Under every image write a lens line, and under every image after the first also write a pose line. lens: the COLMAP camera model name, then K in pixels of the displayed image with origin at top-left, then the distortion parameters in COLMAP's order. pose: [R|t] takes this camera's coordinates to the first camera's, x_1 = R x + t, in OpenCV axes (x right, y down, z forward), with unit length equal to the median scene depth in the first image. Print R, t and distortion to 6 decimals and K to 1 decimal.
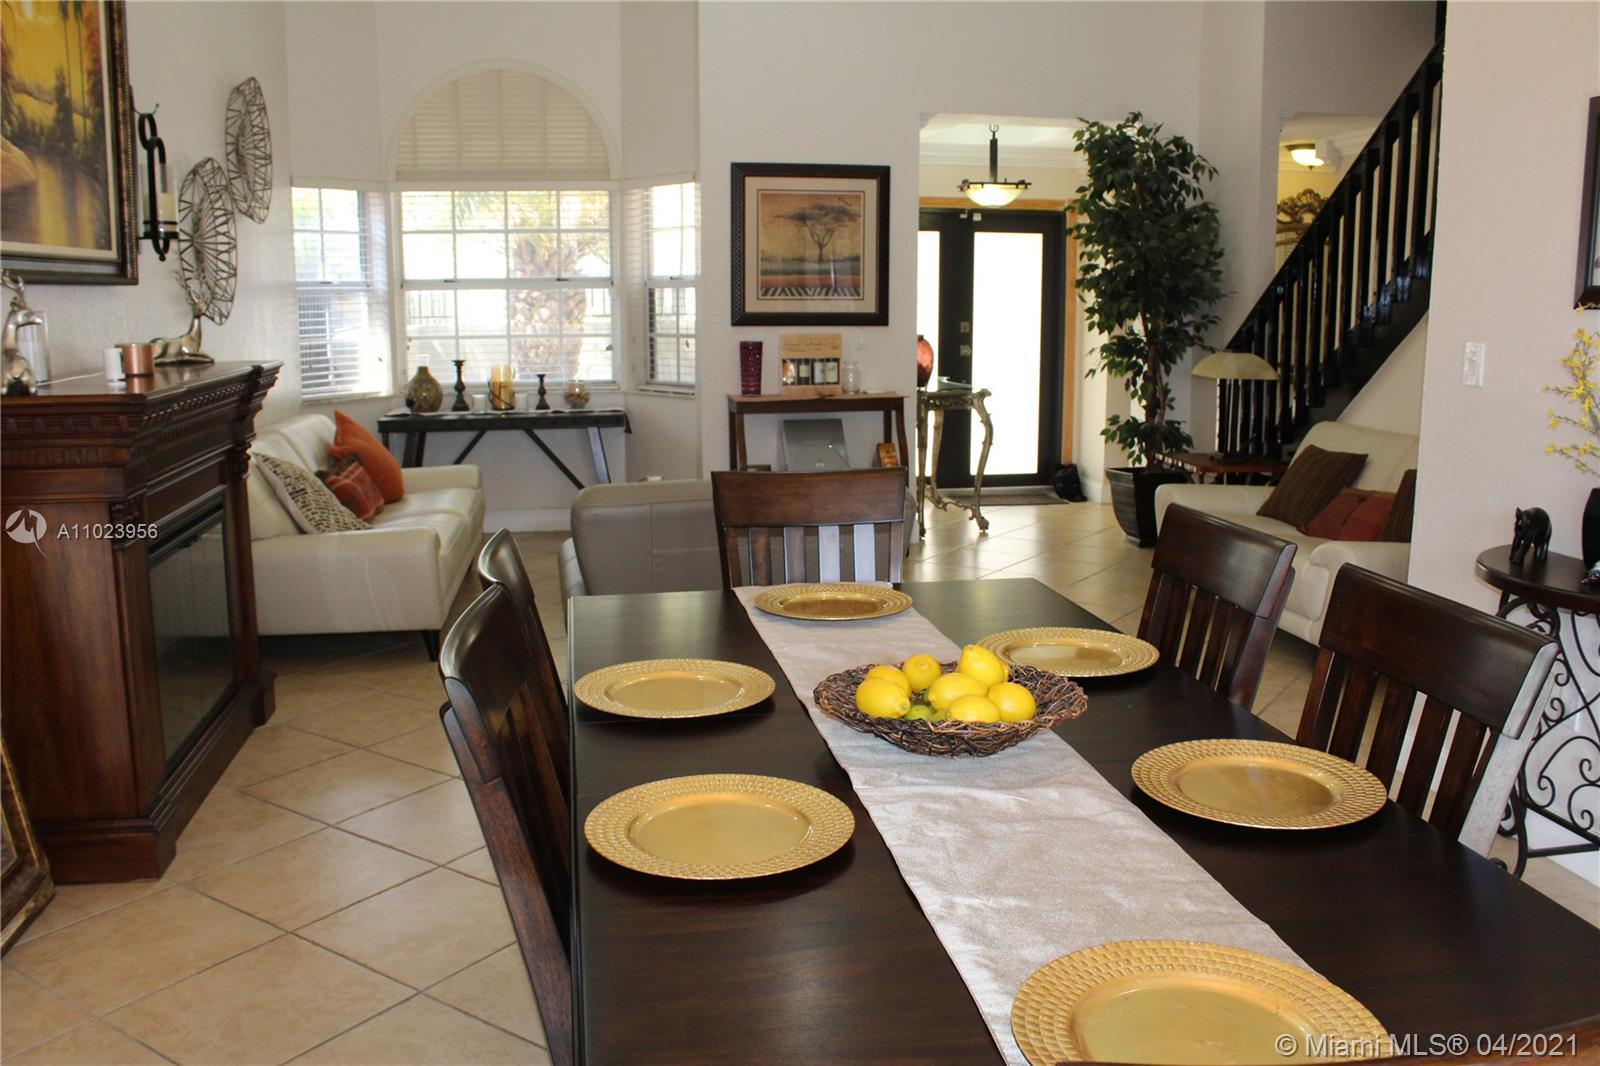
lens RADIAL K [[1343.5, 0, 799.1], [0, 1343.5, 508.2], [0, 0, 1]] dist [-0.164013, 0.154254]
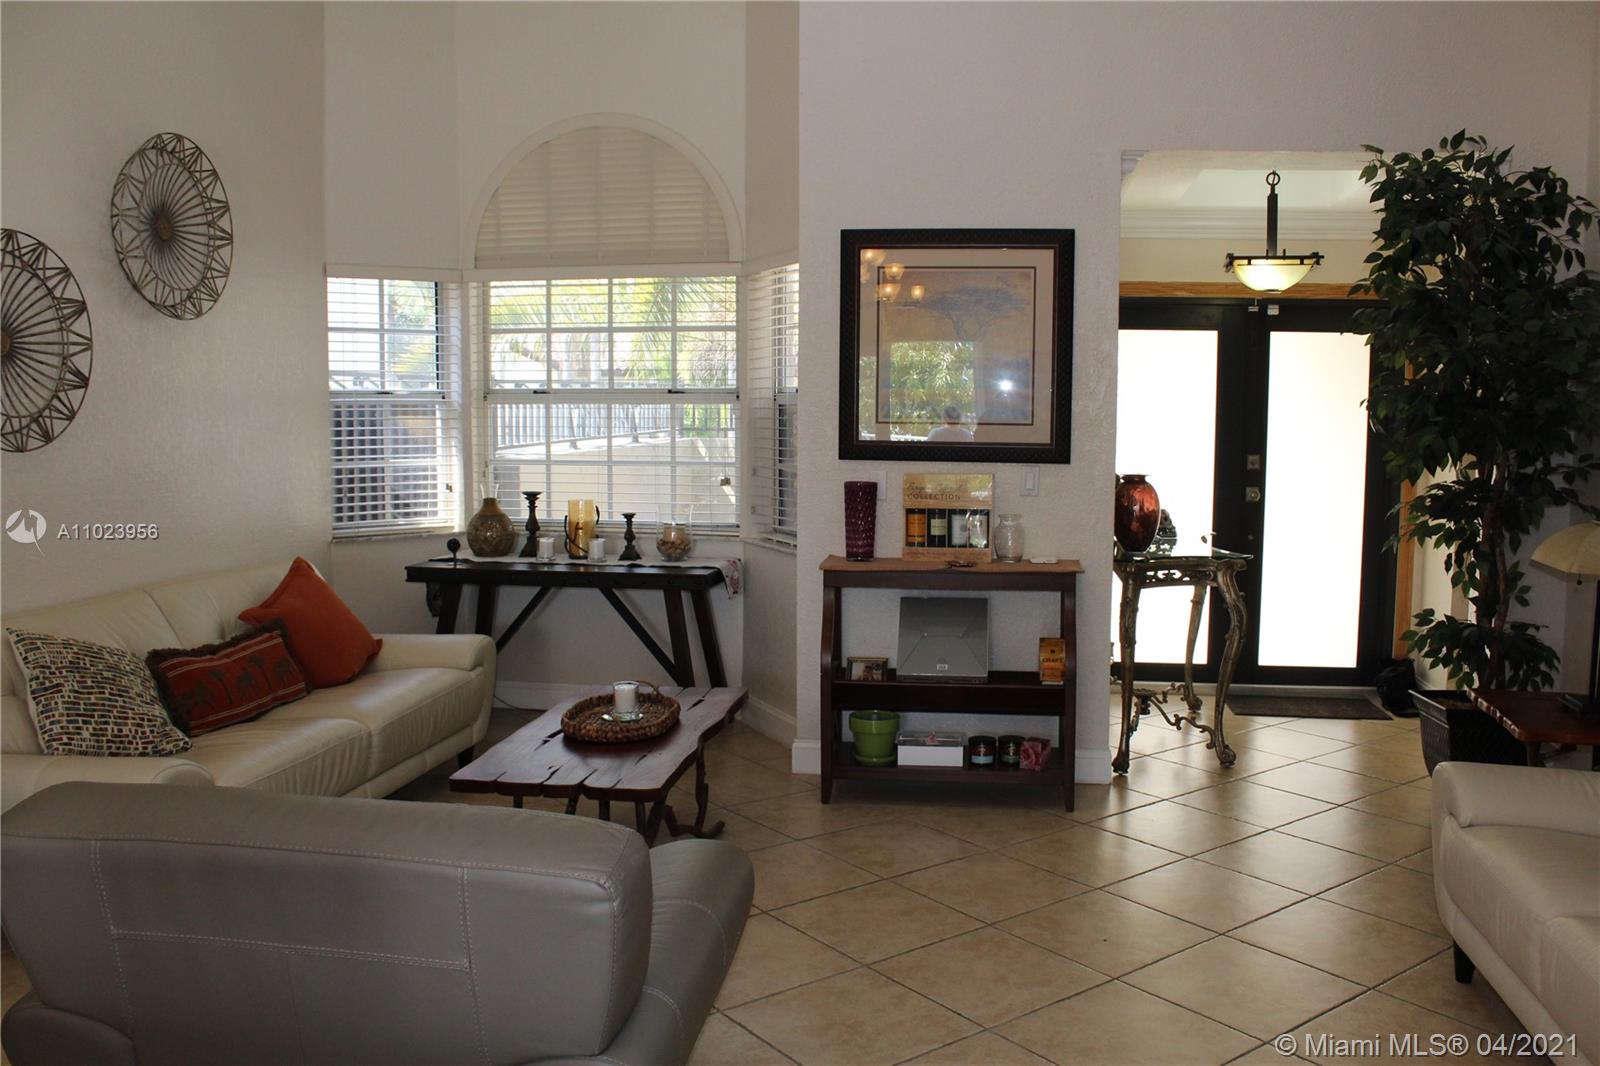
lens RADIAL K [[1331.8, 0, 798.8], [0, 1331.8, 525.5], [0, 0, 1]] dist [-0.165240, 0.145076]
pose [[0.944318, 0.036637, -0.326989, 0.157849], [-0.058982, 0.996533, -0.058680, -0.057507], [0.323705, 0.074699, 0.943205, 0.325106]]
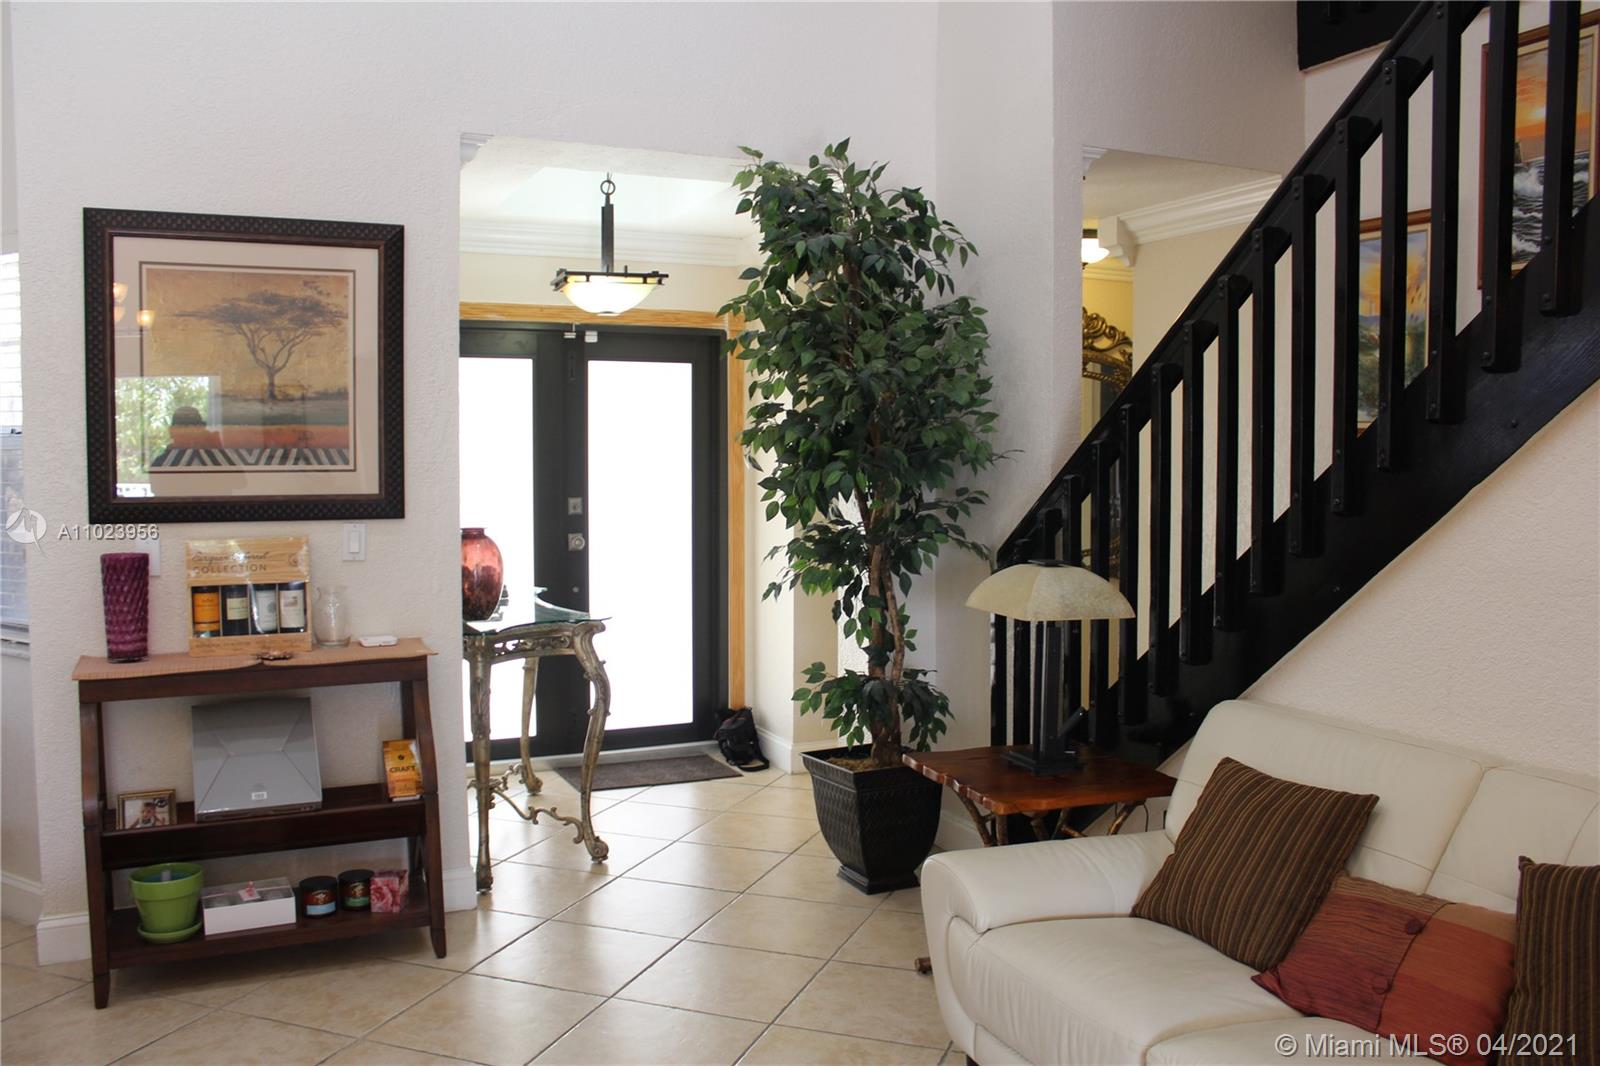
lens RADIAL K [[1331.8, 0, 798.8], [0, 1331.8, 525.5], [0, 0, 1]] dist [-0.165240, 0.145076]
pose [[0.969996, -0.013482, 0.242746, 0.092716], [0.037784, 0.994689, -0.095735, -0.076495], [-0.240166, 0.102034, 0.965355, 0.449251]]
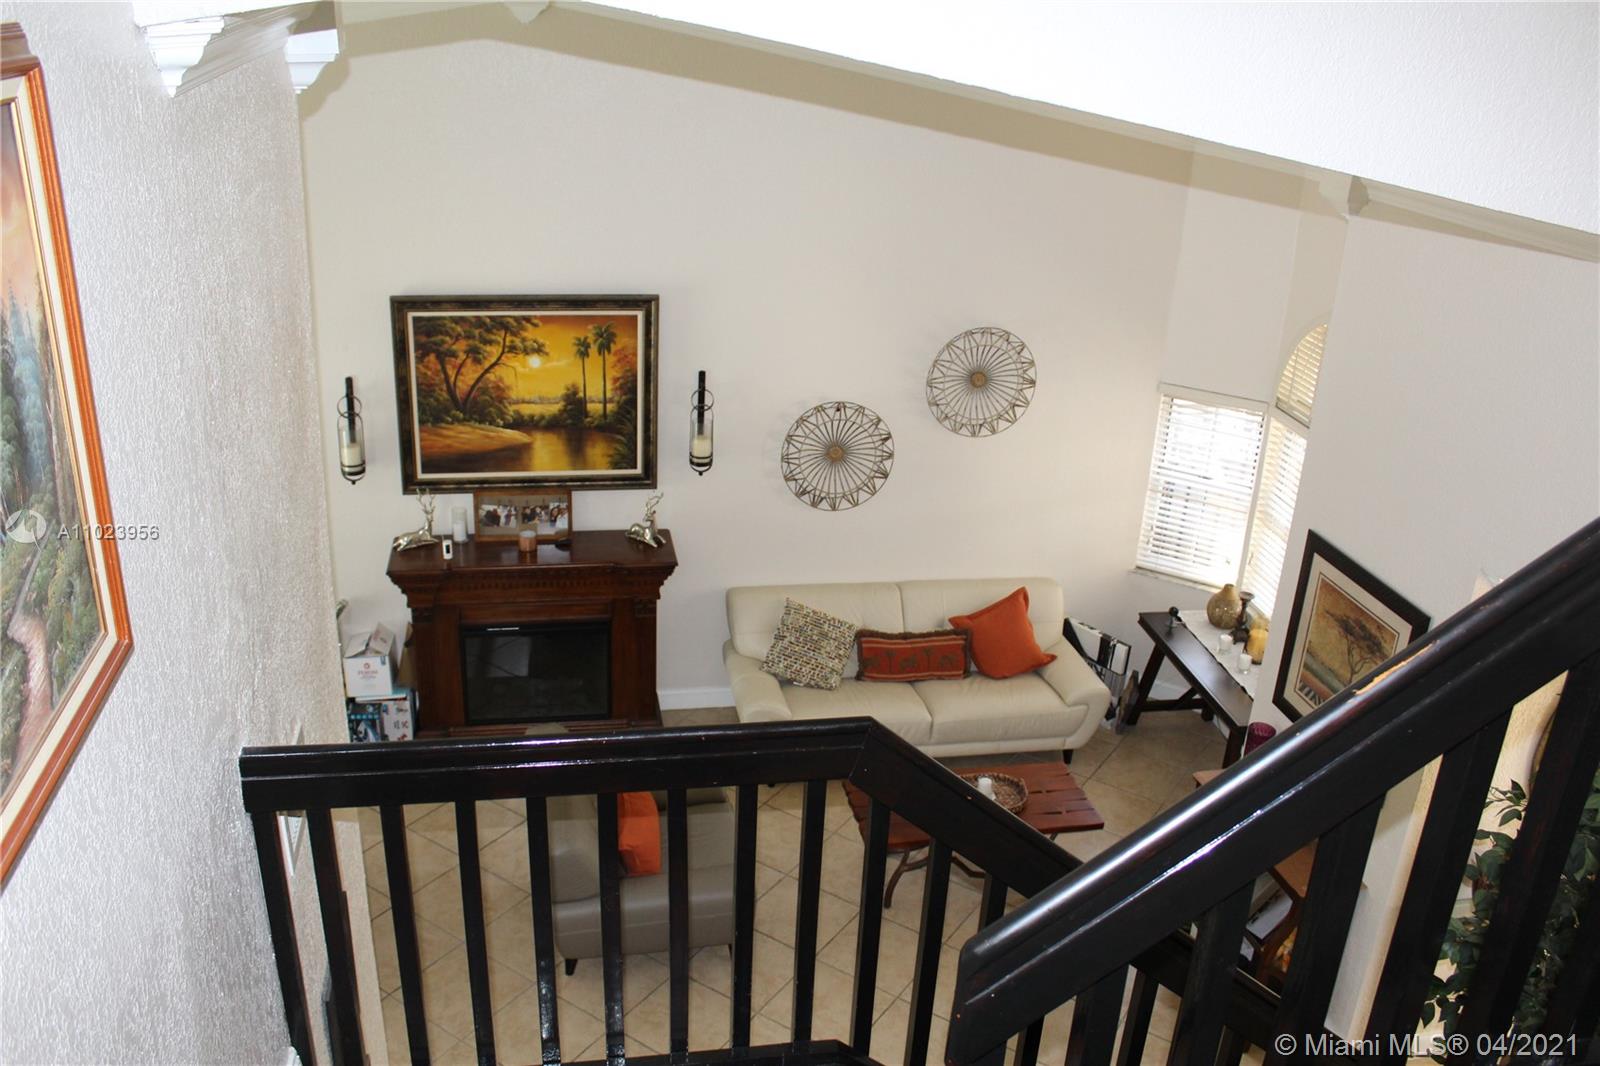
lens RADIAL K [[1324.8, 0, 799.6], [0, 1324.8, 577.2], [0, 0, 1]] dist [0.000734, -0.000065]
pose [[-0.002857, 0.416632, -0.909071, 0.669652], [-0.203913, 0.889731, 0.408410, -0.480440], [0.978985, 0.186538, 0.082415, 0.610963]]
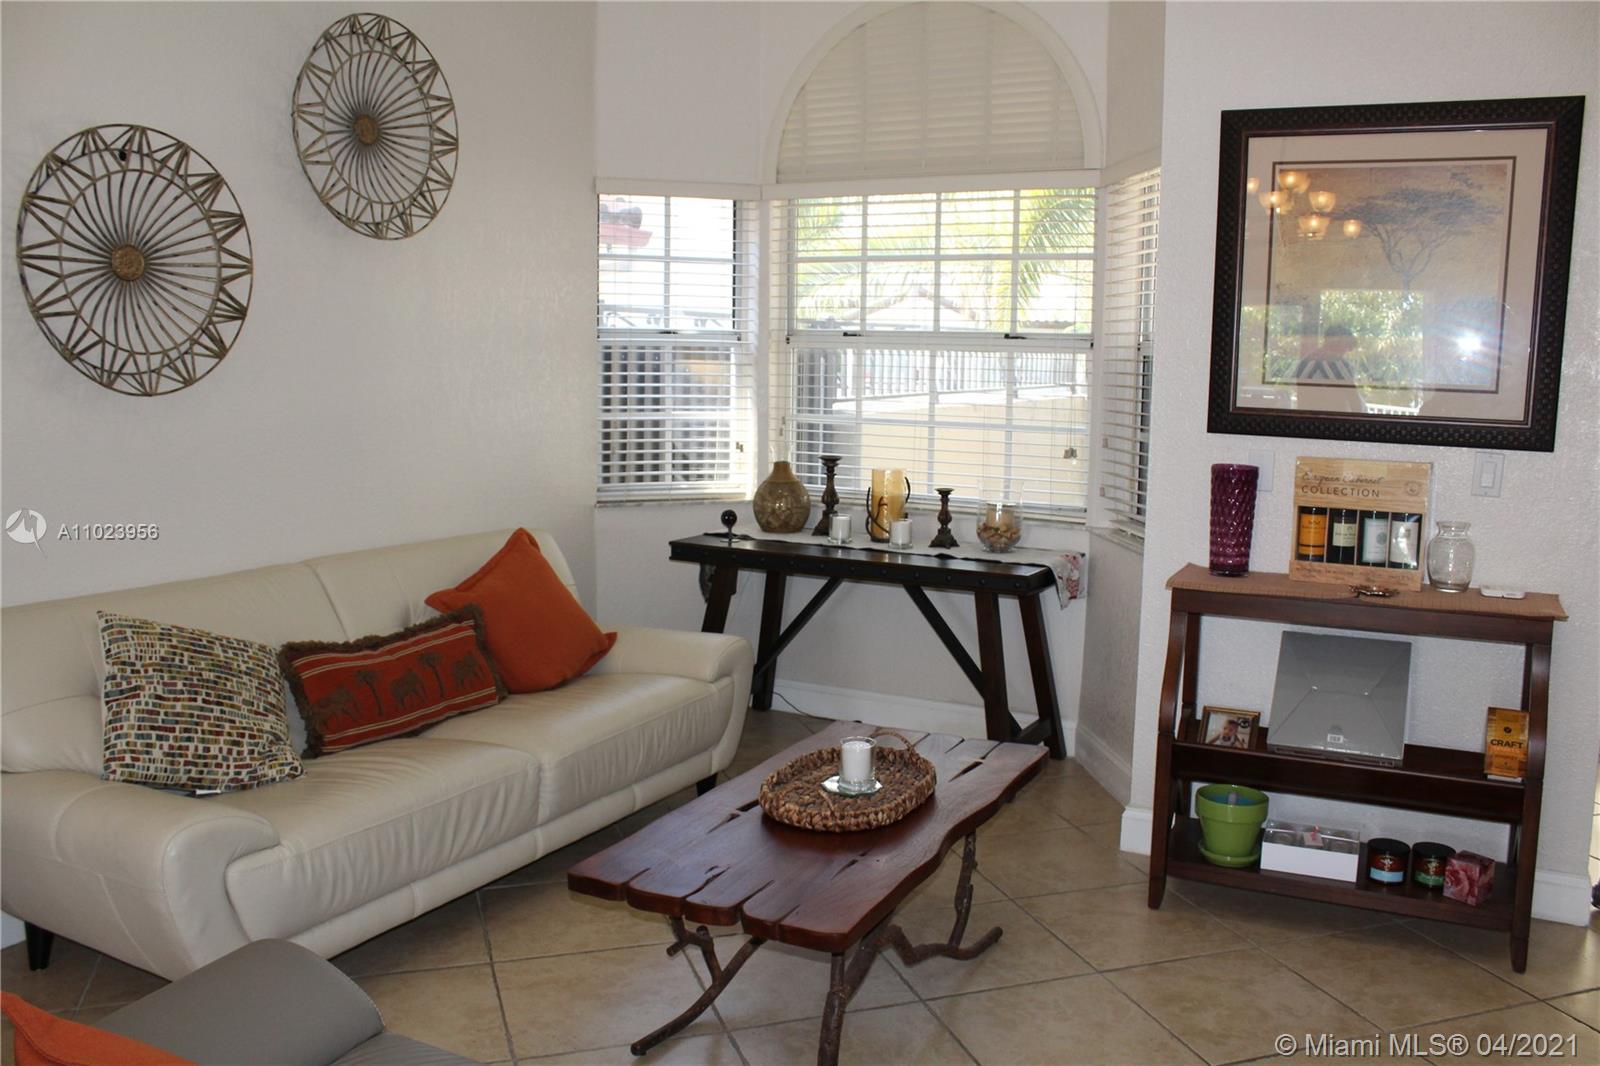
lens RADIAL K [[1331.8, 0, 798.8], [0, 1331.8, 525.5], [0, 0, 1]] dist [-0.165240, 0.145076]
pose [[0.792244, 0.096107, -0.602588, 0.128321], [-0.116229, 0.993207, 0.005597, -0.083934], [0.599032, 0.065604, 0.798033, 0.500120]]
